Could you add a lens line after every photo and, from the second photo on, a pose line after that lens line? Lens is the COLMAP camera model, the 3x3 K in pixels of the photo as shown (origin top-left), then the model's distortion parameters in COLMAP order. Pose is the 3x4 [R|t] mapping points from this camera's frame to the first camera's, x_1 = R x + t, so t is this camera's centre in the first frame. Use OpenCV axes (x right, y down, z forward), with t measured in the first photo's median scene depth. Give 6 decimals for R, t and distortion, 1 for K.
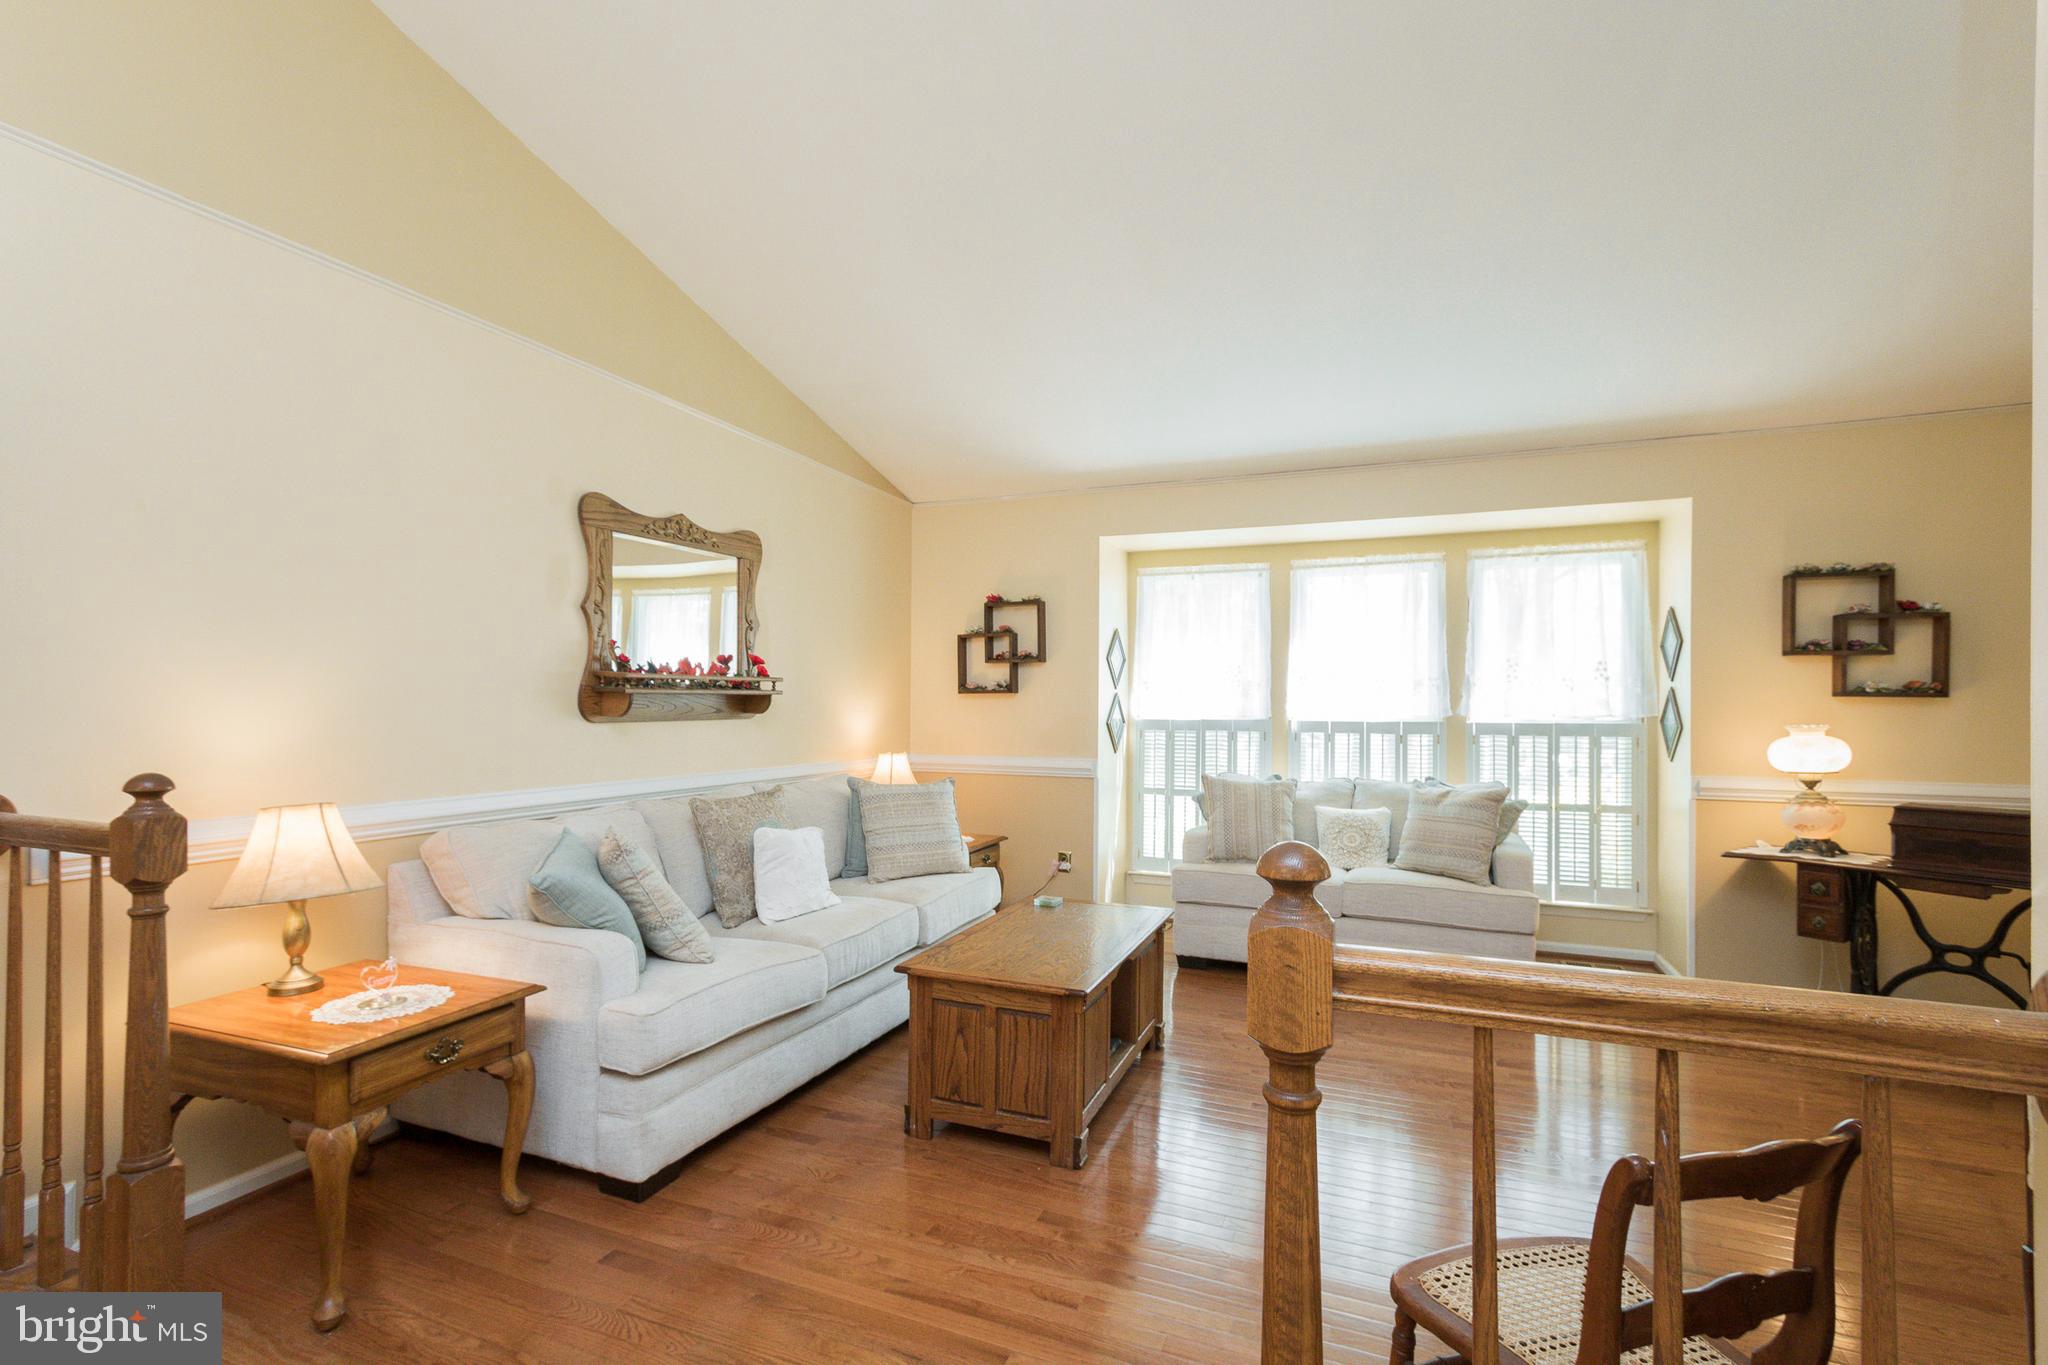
lens RADIAL K [[953.3, 0, 1036.6], [0, 953.3, 694.2], [0, 0, 1]] dist [0.005467, -0.000099]
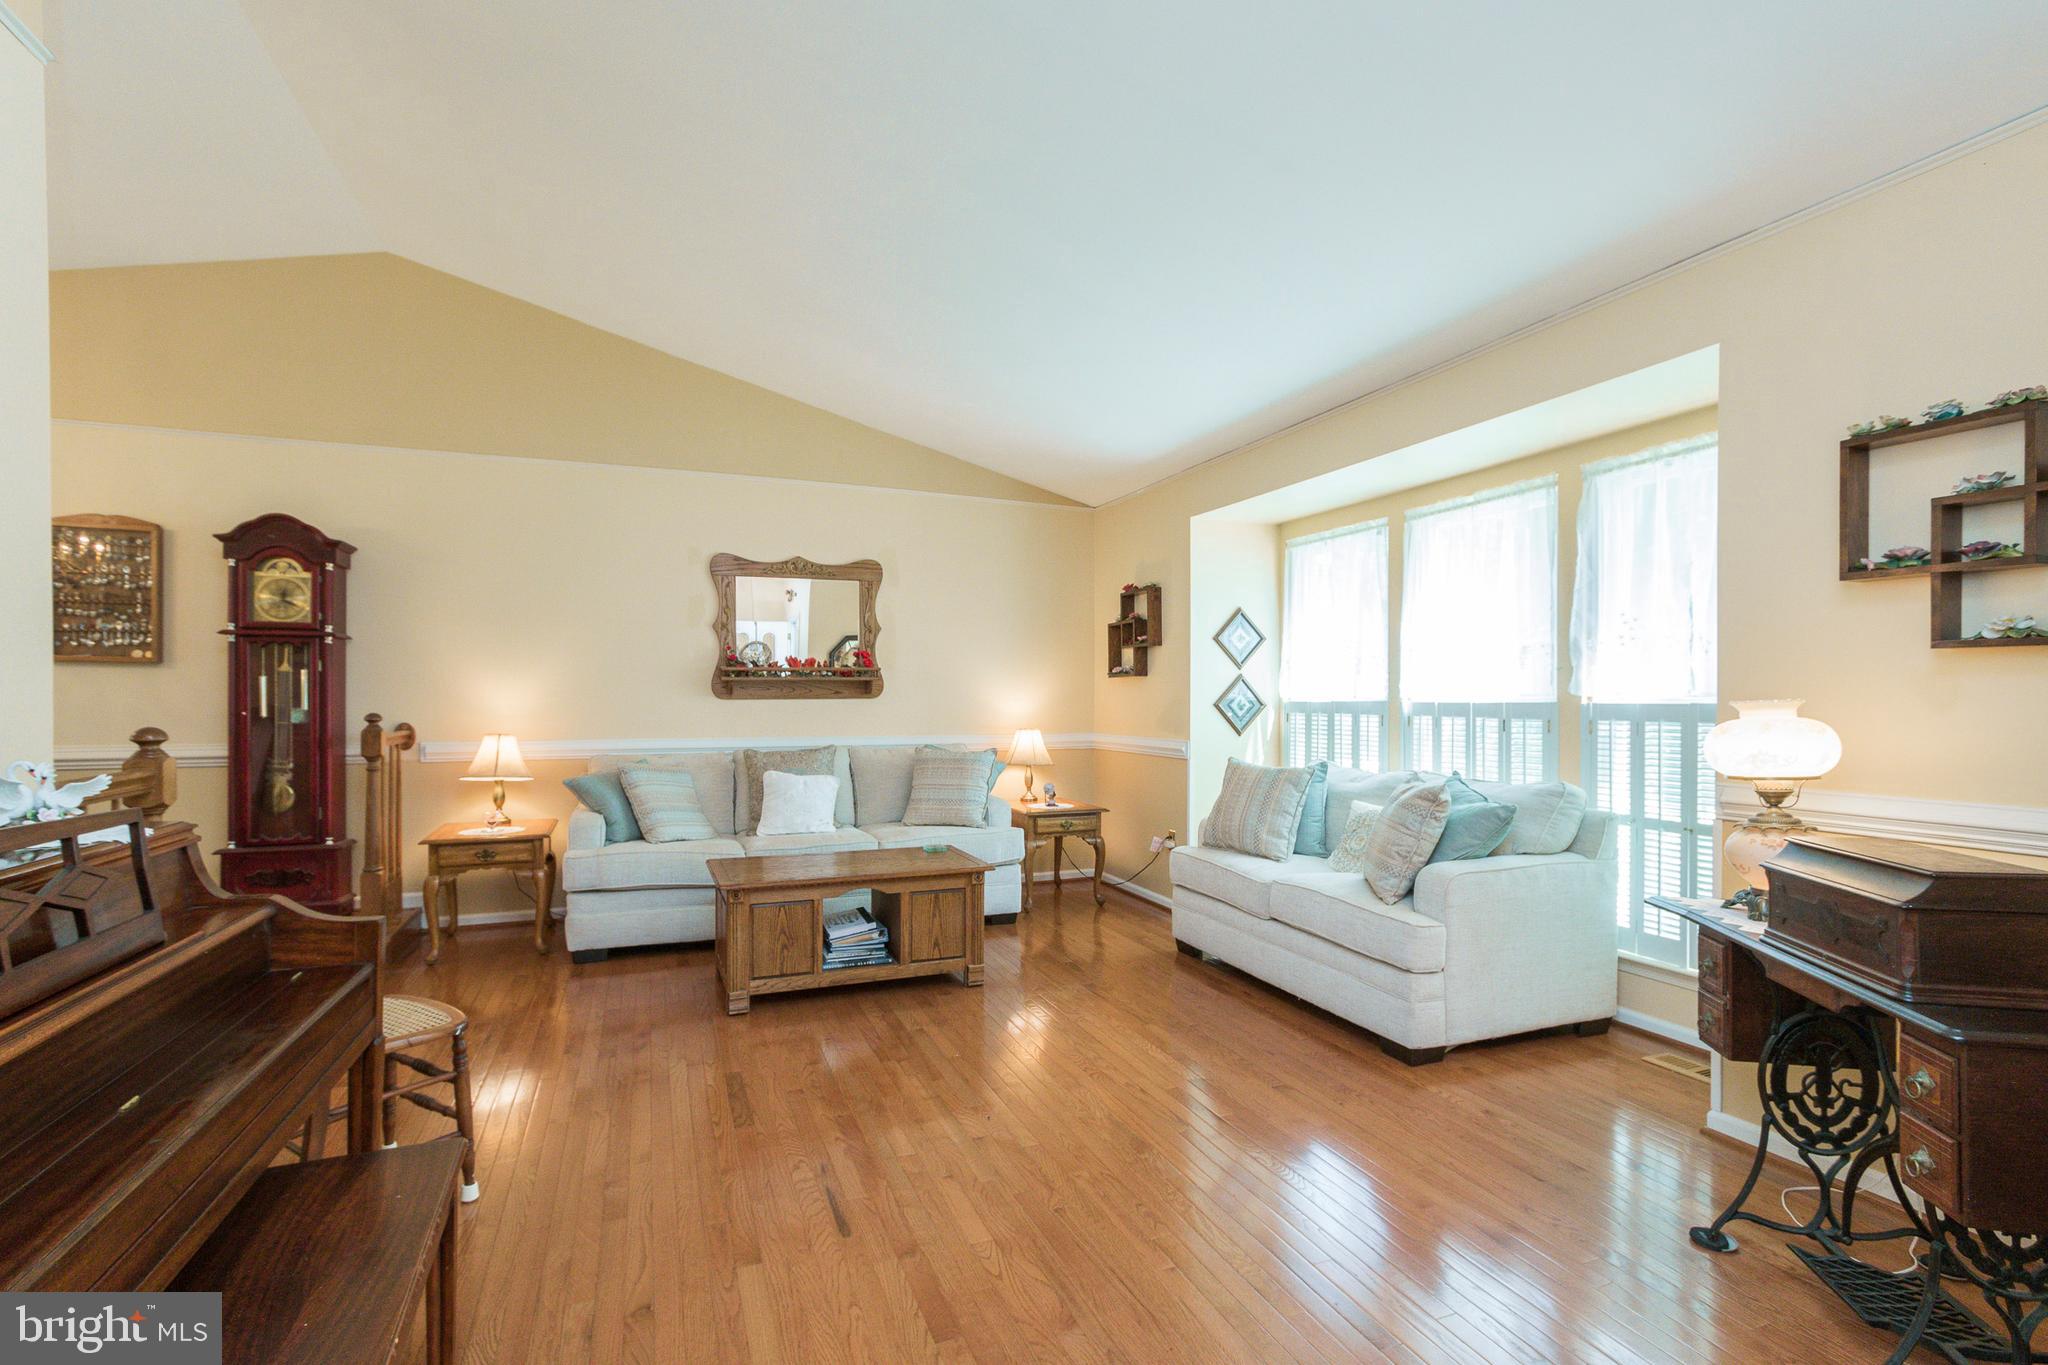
lens RADIAL K [[953.3, 0, 1008.9], [0, 953.3, 695.7], [0, 0, 1]] dist [0.005467, -0.000099]
pose [[0.681662, -0.005481, -0.731647, 0.700077], [0.010754, 0.999939, 0.002529, 0.017862], [0.731588, -0.009592, 0.681679, 0.186088]]
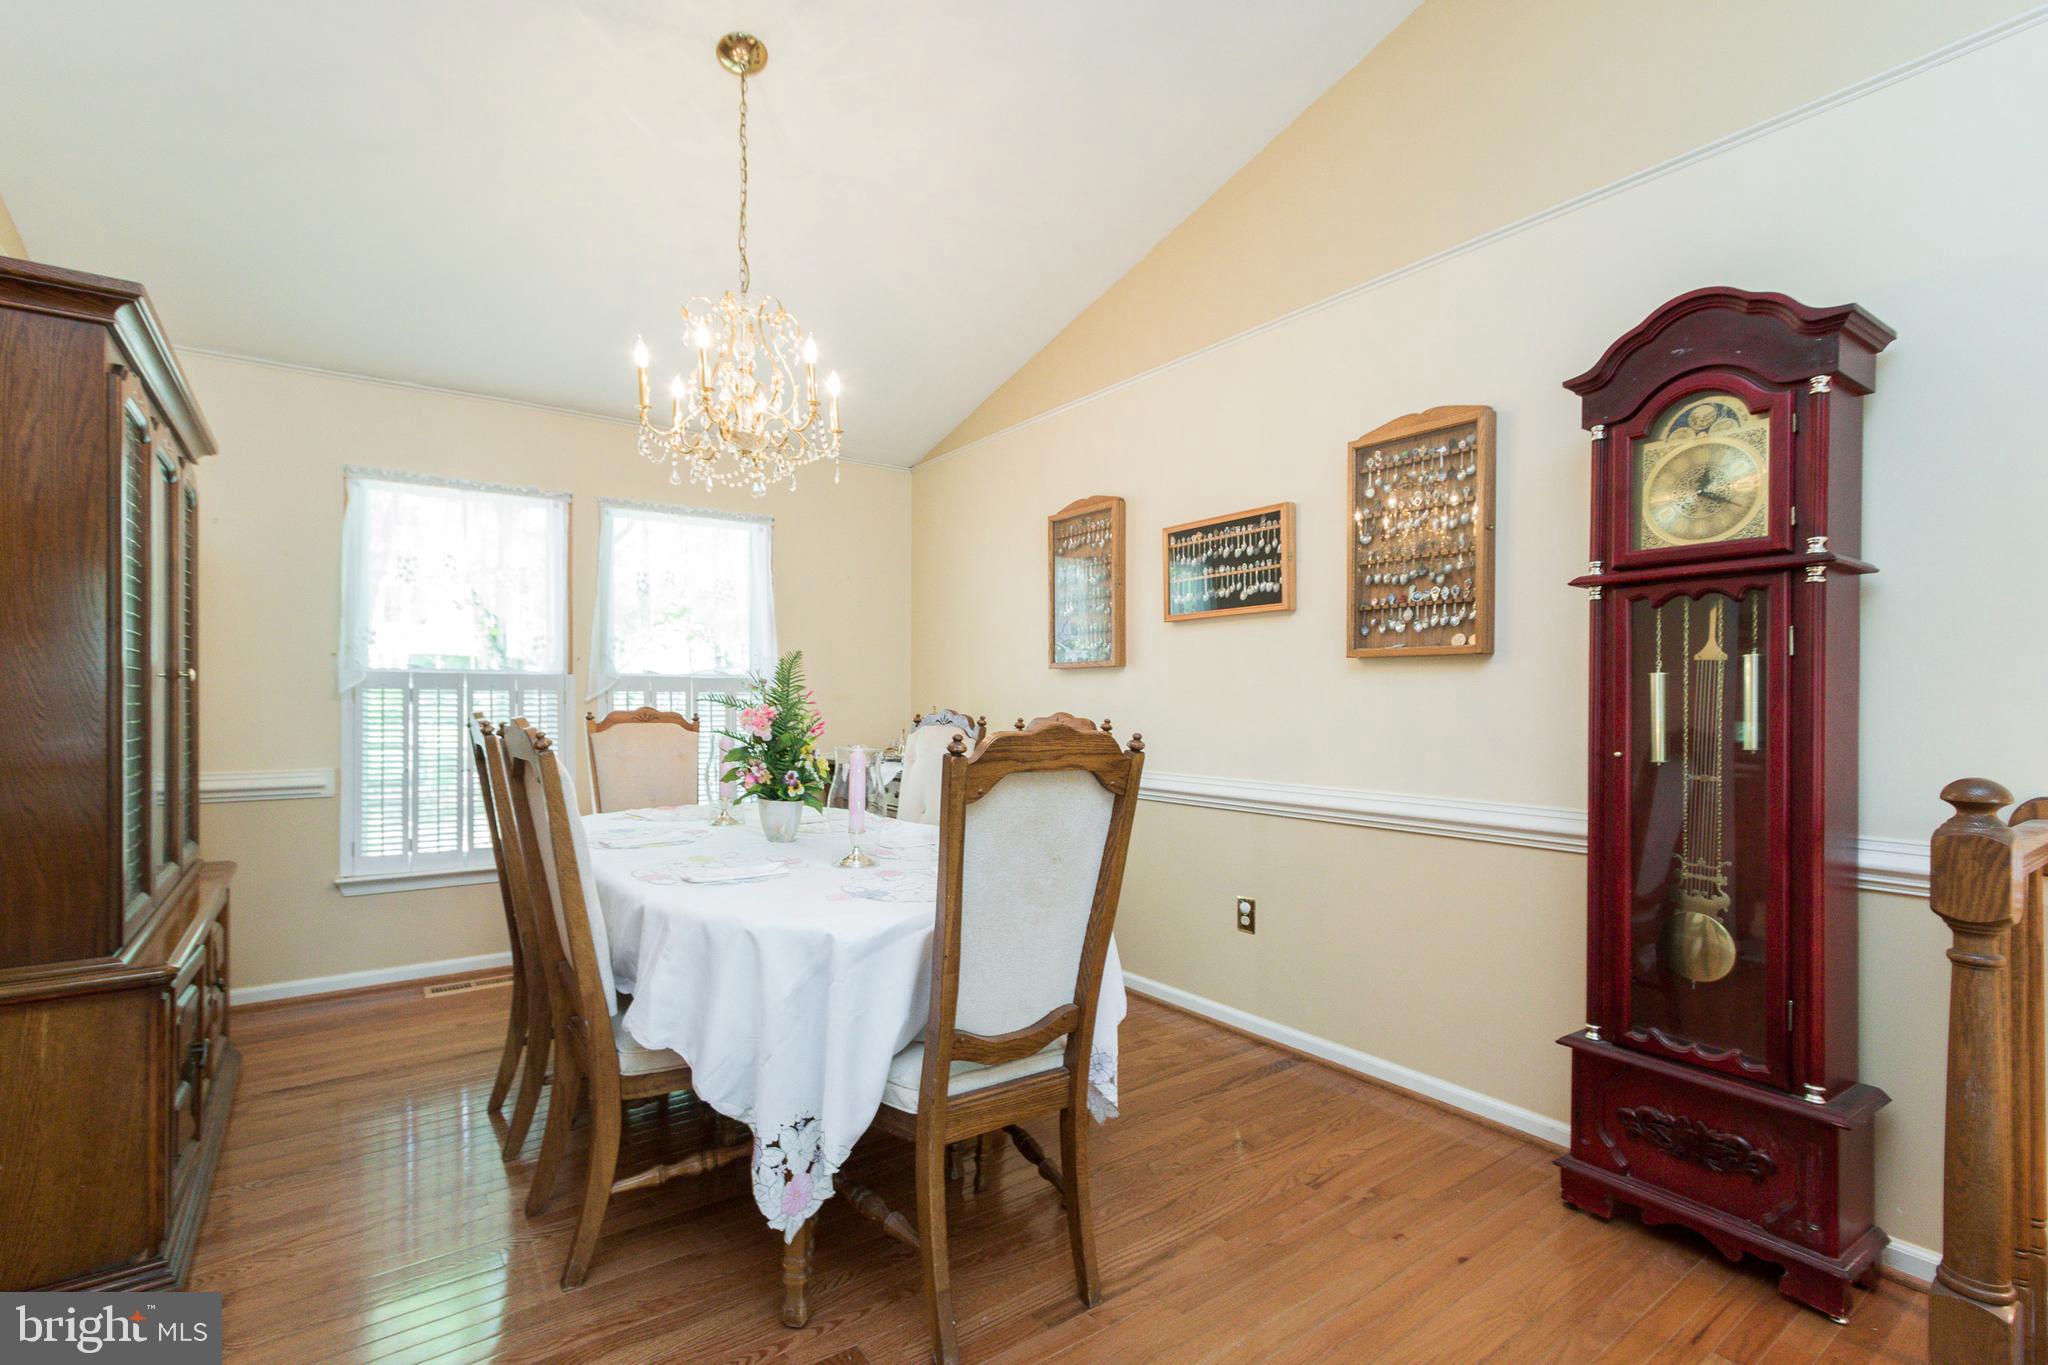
lens RADIAL K [[953.3, 0, 1009.3], [0, 953.3, 710.2], [0, 0, 1]] dist [0.005467, -0.000099]
pose [[-0.525374, 0.000577, -0.850871, 0.059501], [0.004528, 0.999988, -0.002117, 0.010112], [0.850859, -0.004965, -0.525370, 0.264030]]
